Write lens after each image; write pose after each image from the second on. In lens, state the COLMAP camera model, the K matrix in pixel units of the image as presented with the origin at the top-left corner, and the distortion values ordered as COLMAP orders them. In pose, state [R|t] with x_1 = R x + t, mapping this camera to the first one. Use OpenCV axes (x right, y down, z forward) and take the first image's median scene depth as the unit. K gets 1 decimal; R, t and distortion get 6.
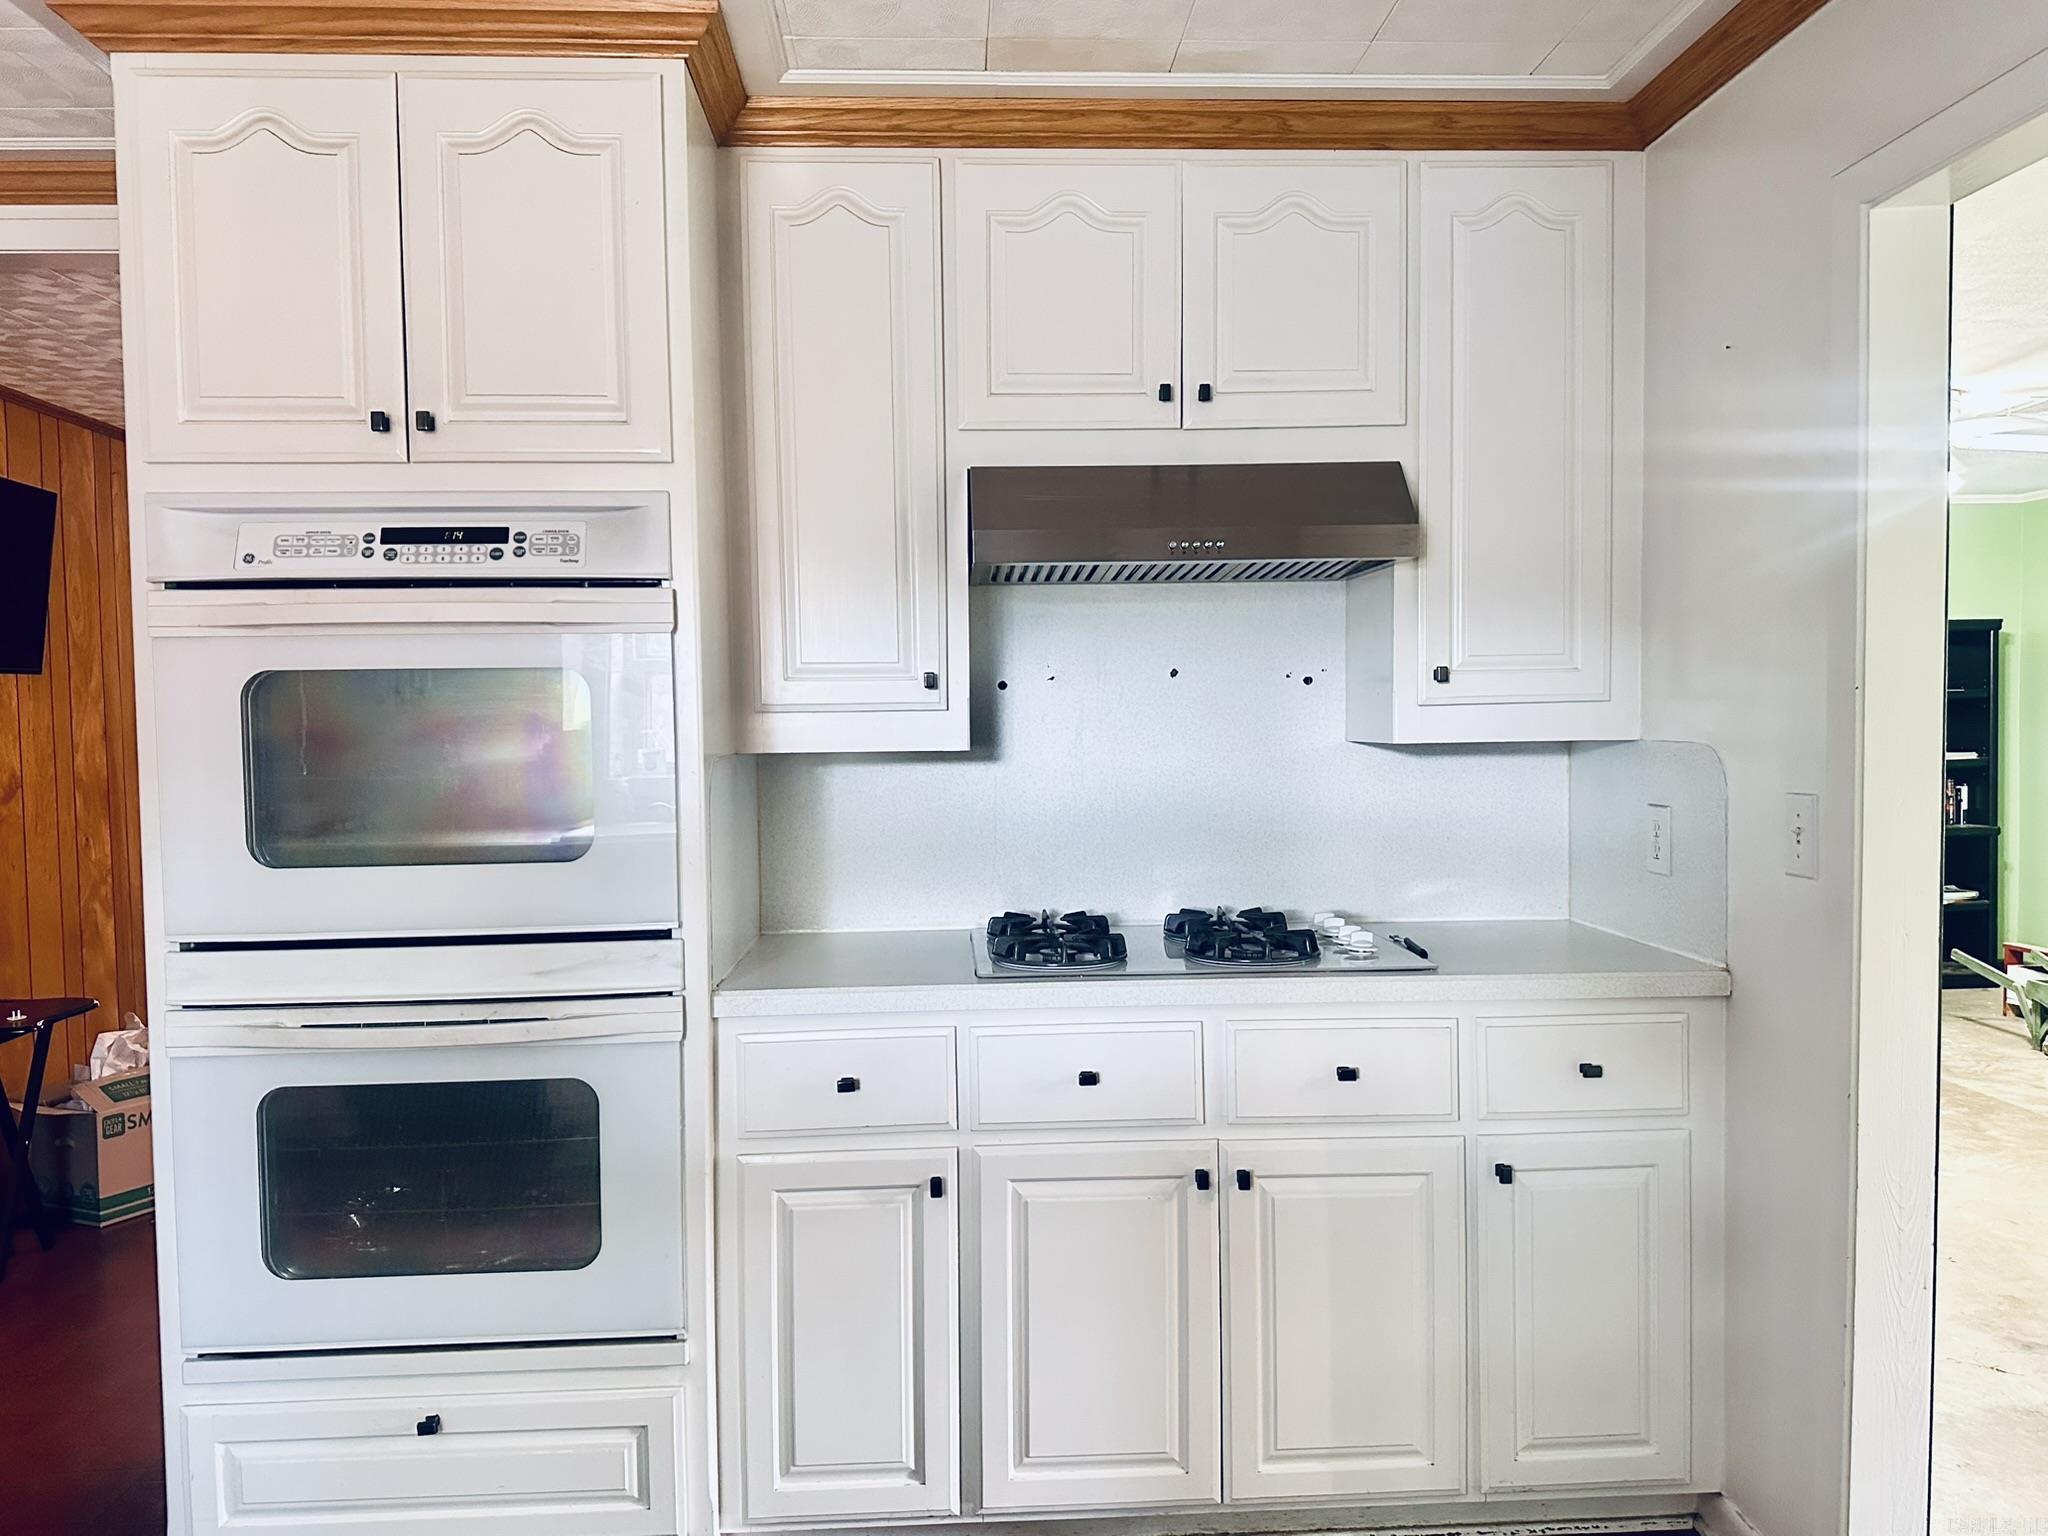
lens RADIAL K [[1513.0, 0, 1022.5], [0, 1513.0, 778.4], [0, 0, 1]] dist [0.007859, -0.007636]
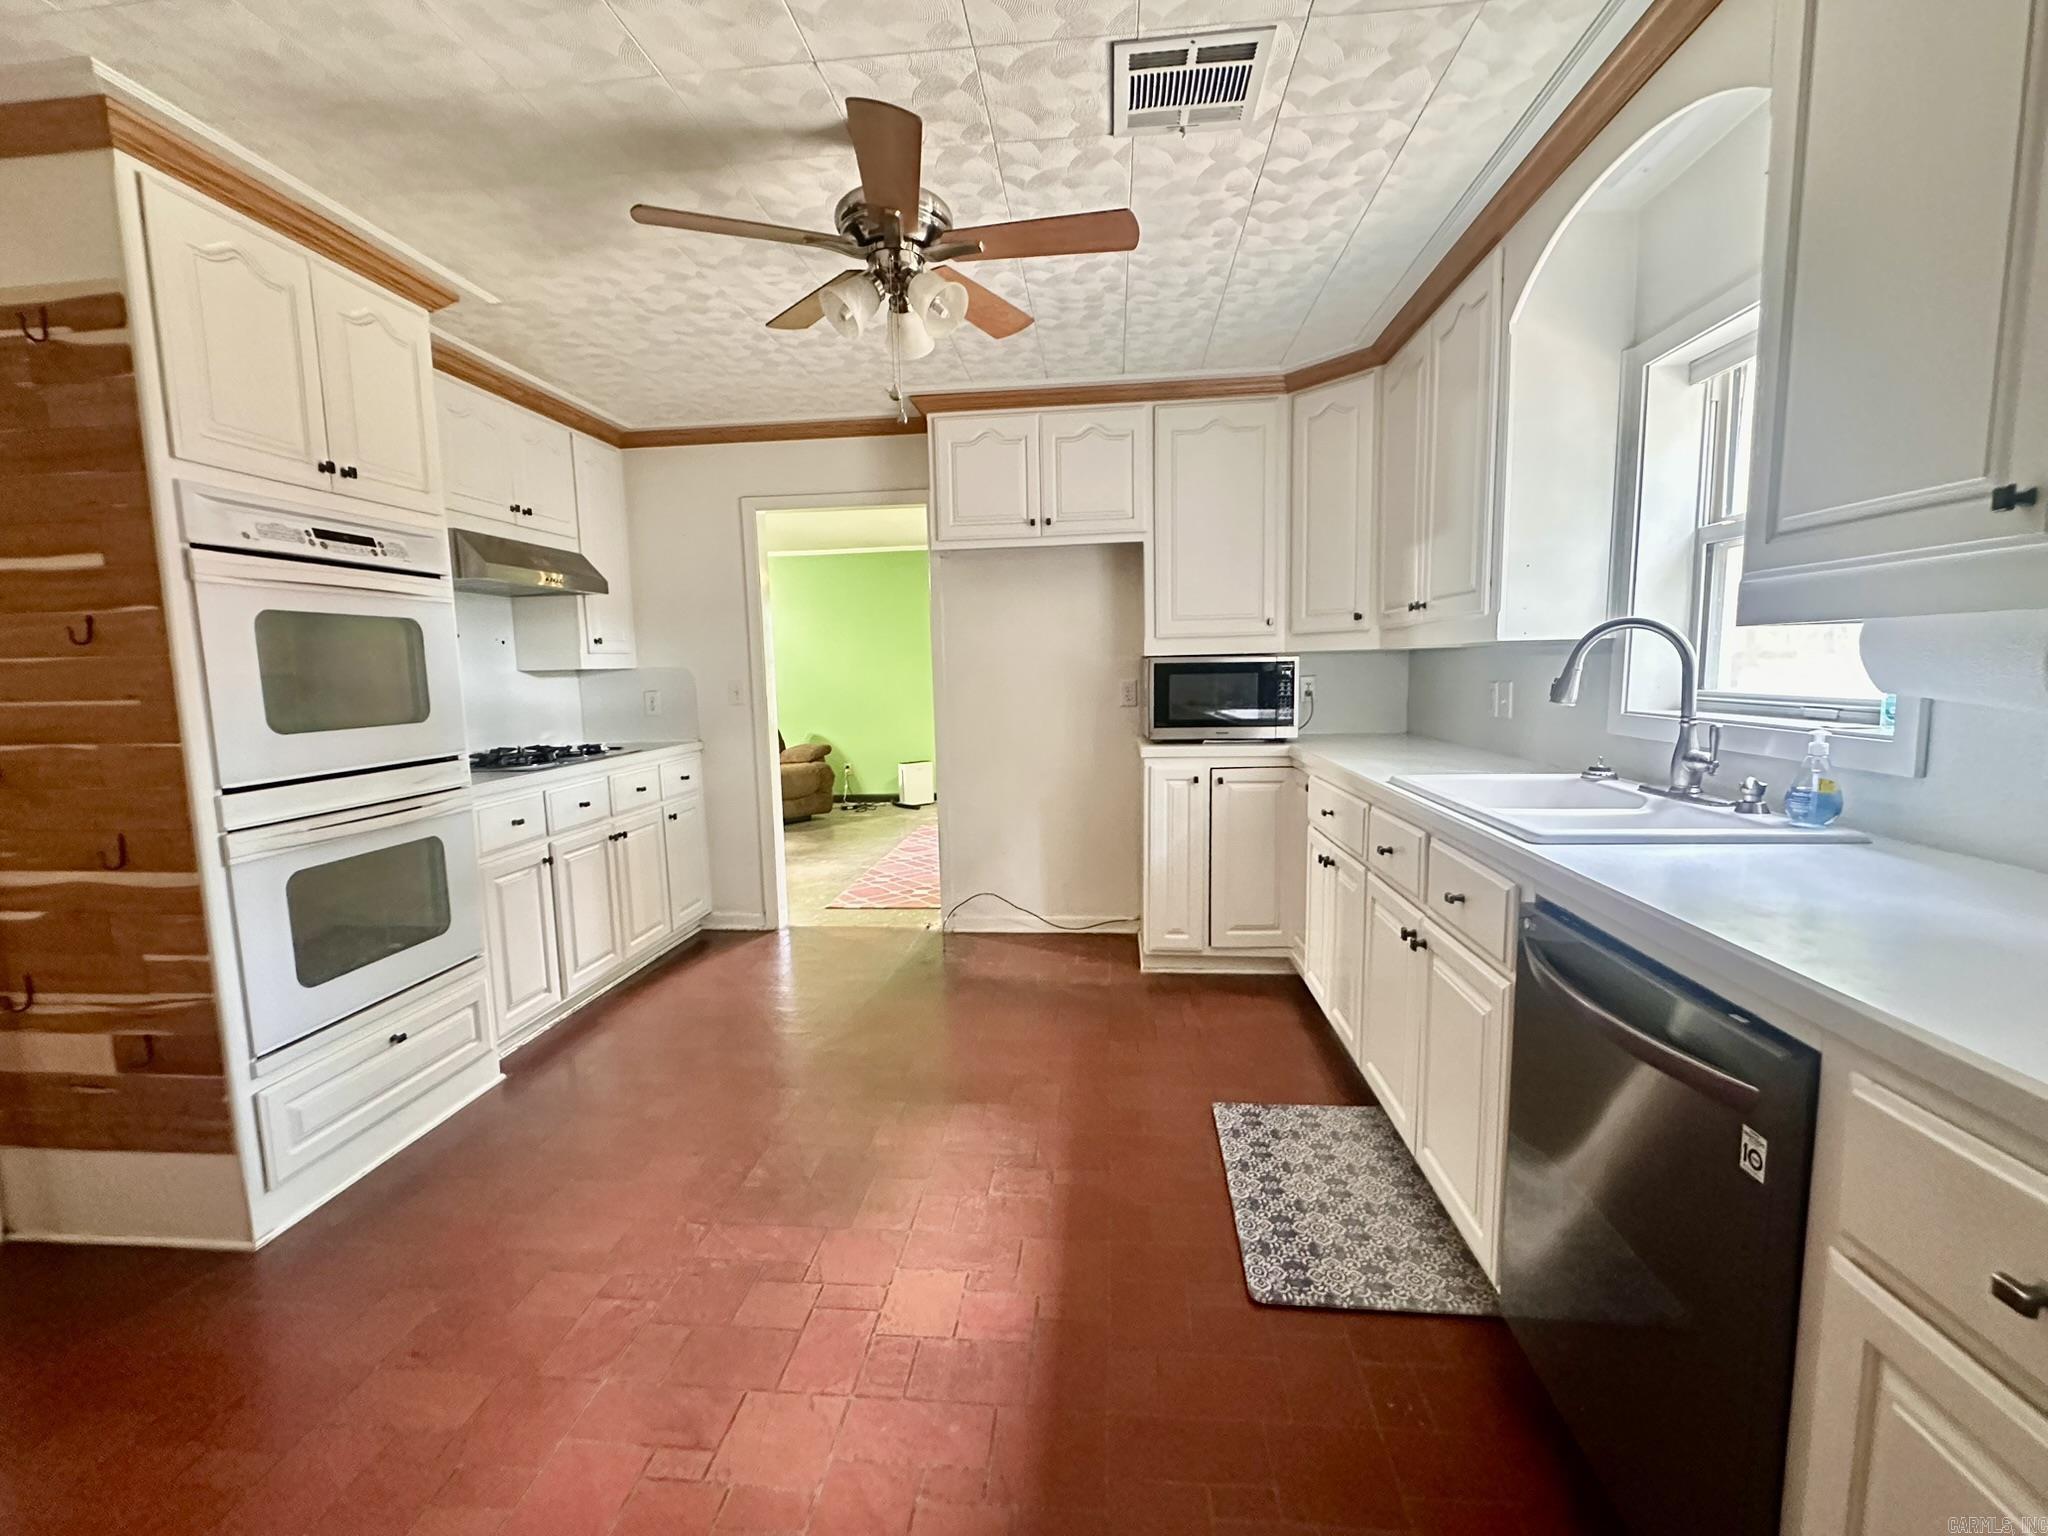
lens RADIAL K [[885.0, 0, 1023.1], [0, 885.0, 766.6], [0, 0, 1]] dist [-0.000546, 0.000128]
pose [[0.151217, -0.105337, 0.982872, -1.257807], [0.067303, 0.993096, 0.096078, 0.053811], [-0.986207, 0.051621, 0.157262, 0.084831]]
